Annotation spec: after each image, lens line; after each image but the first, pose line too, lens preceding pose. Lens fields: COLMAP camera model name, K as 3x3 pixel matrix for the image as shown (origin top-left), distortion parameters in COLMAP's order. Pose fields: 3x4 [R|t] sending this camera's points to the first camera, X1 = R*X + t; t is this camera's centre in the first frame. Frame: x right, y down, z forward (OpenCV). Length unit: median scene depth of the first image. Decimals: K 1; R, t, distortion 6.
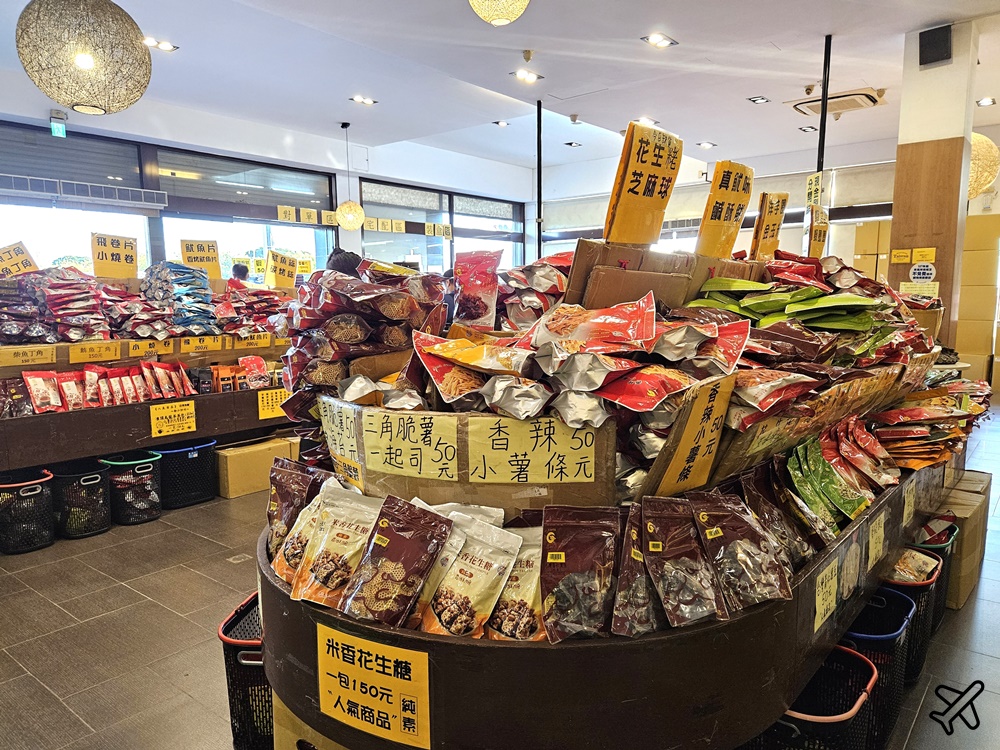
lens RADIAL K [[663.9, 0, 499.8], [0, 663.9, 379.5], [0, 0, 1]] dist [0.060467, -0.048574]
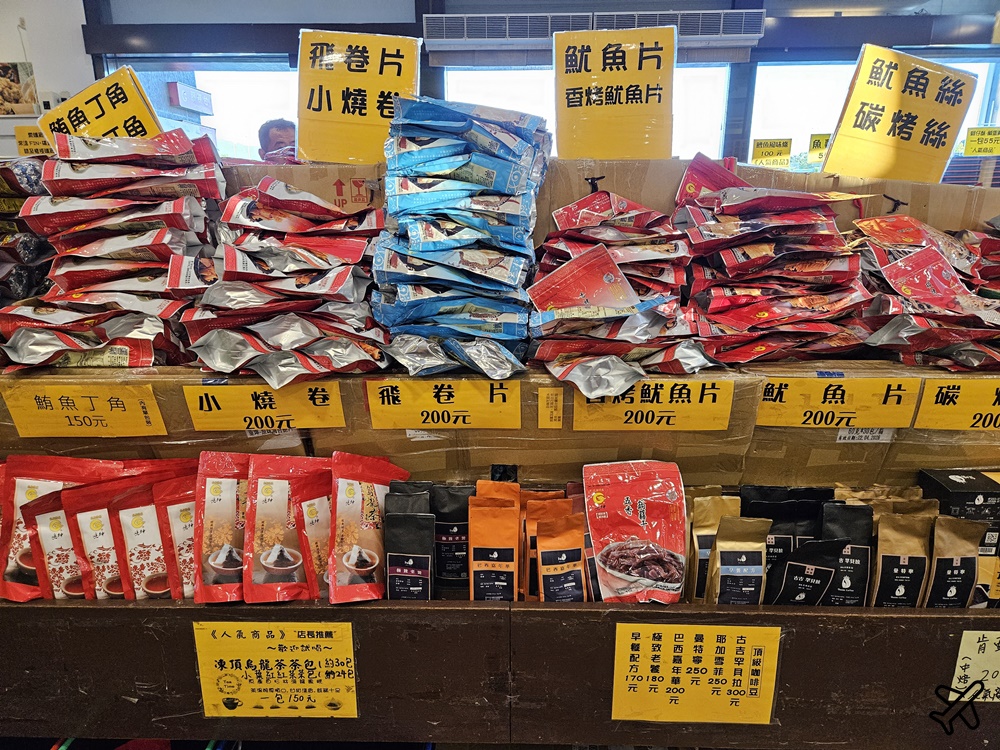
lens RADIAL K [[663.9, 0, 493.8], [0, 663.9, 380.8], [0, 0, 1]] dist [0.060467, -0.048574]
pose [[0.592636, 0.220041, -0.774832, -0.229462], [-0.102505, 0.974744, 0.198411, -0.119568], [0.798921, -0.038162, 0.600223, 0.866491]]
